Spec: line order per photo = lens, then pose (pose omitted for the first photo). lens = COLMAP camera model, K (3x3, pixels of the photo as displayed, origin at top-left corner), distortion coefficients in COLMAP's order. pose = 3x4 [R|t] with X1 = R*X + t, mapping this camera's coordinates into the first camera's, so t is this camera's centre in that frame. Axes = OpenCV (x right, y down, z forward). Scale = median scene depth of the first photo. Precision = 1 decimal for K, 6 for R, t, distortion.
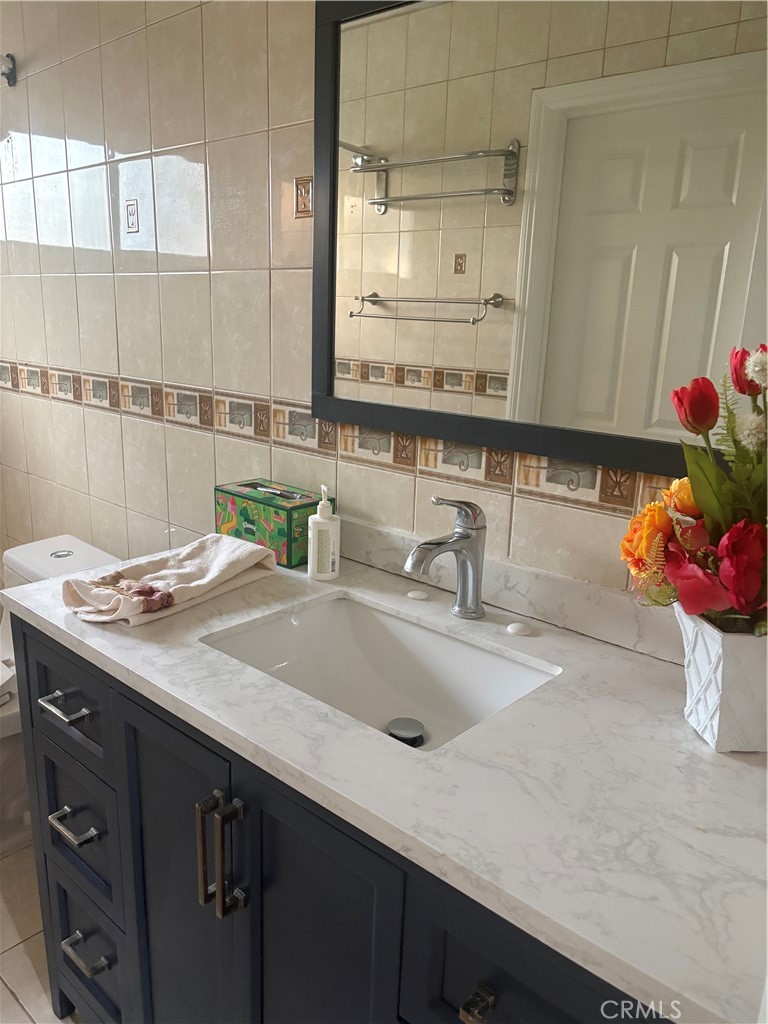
lens RADIAL K [[766.0, 0, 384.0], [0, 766.0, 512.0], [0, 0, 1]] dist [0.055104, -0.065778]
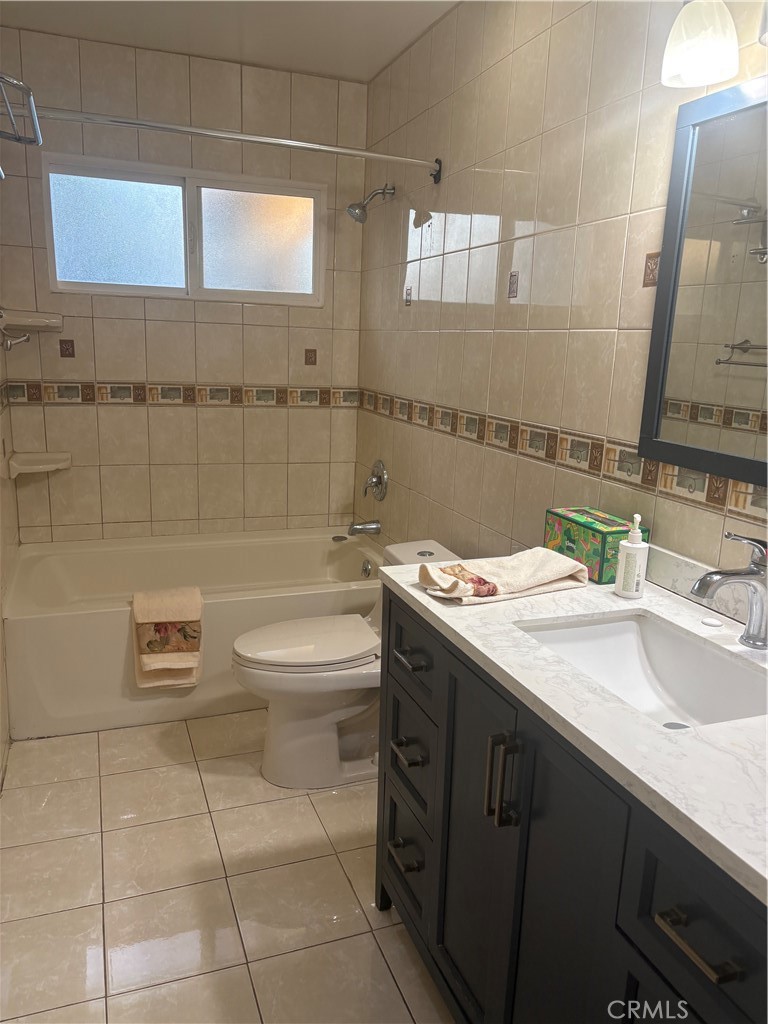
lens RADIAL K [[769.8, 0, 382.1], [0, 769.8, 523.0], [0, 0, 1]] dist [0.058000, -0.055831]
pose [[0.885400, 0.106183, -0.452539, 0.098960], [-0.123173, 0.992352, -0.008145, 0.030209], [0.448213, 0.062952, 0.891708, -0.183746]]
